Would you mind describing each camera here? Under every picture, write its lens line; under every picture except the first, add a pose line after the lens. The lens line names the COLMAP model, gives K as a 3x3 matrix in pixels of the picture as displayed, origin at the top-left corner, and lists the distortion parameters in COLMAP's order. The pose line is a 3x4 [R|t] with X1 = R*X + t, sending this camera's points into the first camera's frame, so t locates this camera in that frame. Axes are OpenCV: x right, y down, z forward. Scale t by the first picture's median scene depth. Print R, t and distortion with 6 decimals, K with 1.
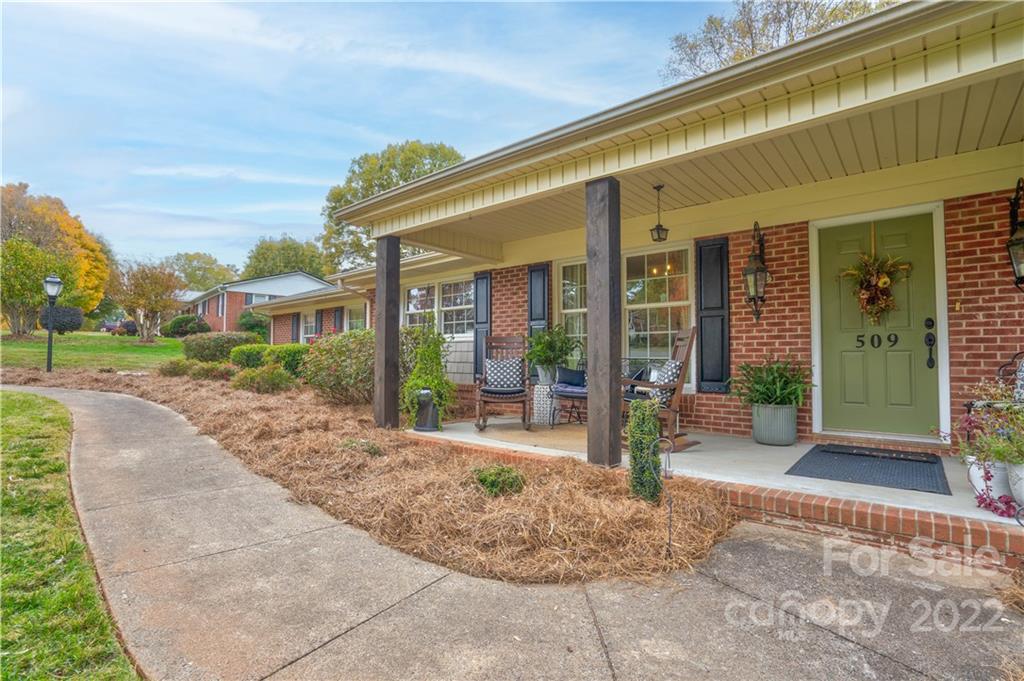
lens RADIAL K [[486.5, 0, 507.3], [0, 486.5, 343.1], [0, 0, 1]] dist [-0.063360, 0.025200]
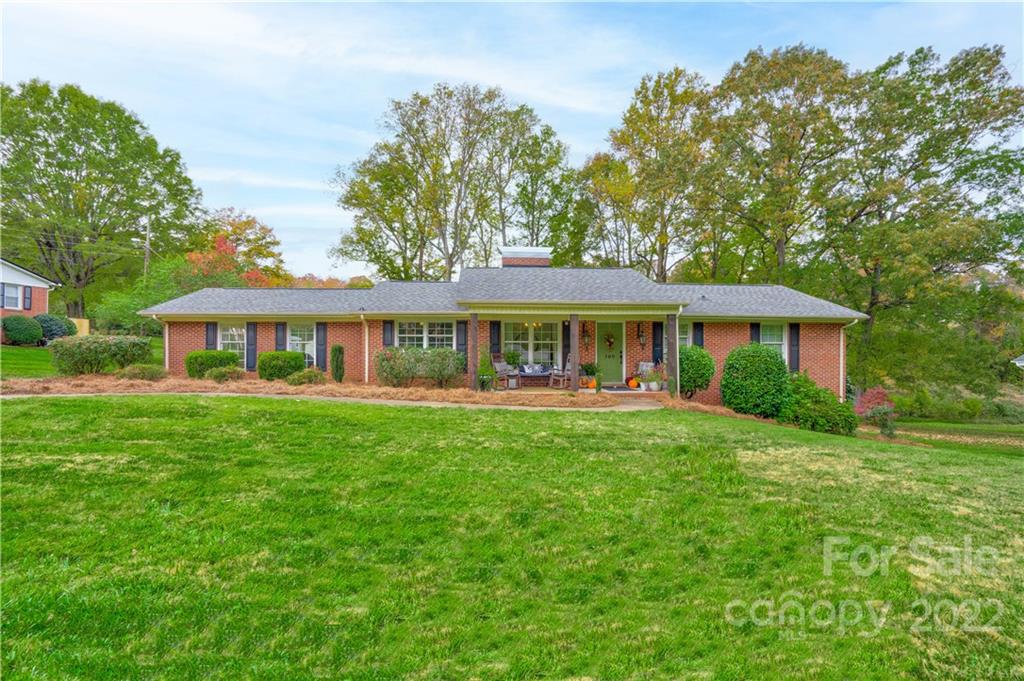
lens RADIAL K [[476.8, 0, 512.0], [0, 476.8, 340.5], [0, 0, 1]] dist [0.003450, 0.001507]
pose [[0.717196, 0.011878, 0.696770, -2.290150], [-0.022883, 0.999717, 0.006511, -0.134333], [-0.696496, -0.020614, 0.717265, -1.085931]]
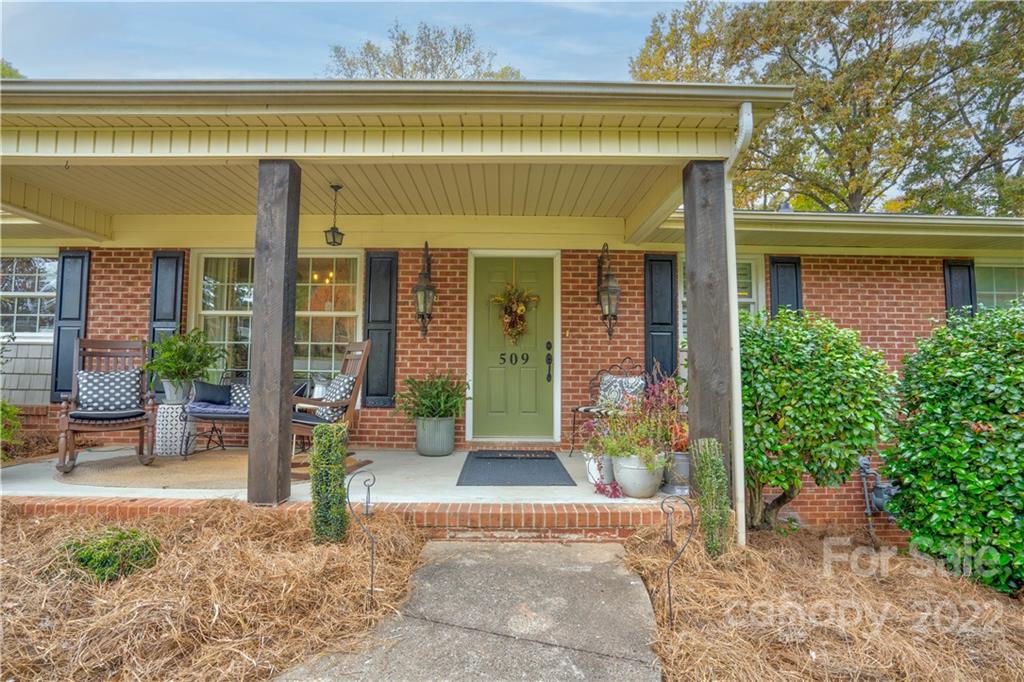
lens RADIAL K [[486.5, 0, 507.3], [0, 486.5, 343.6], [0, 0, 1]] dist [-0.063360, 0.025200]
pose [[0.752884, 0.041183, 0.656864, -0.032471], [-0.028651, 0.999145, -0.029803, -0.005771], [-0.657530, 0.003619, 0.753420, 0.093847]]
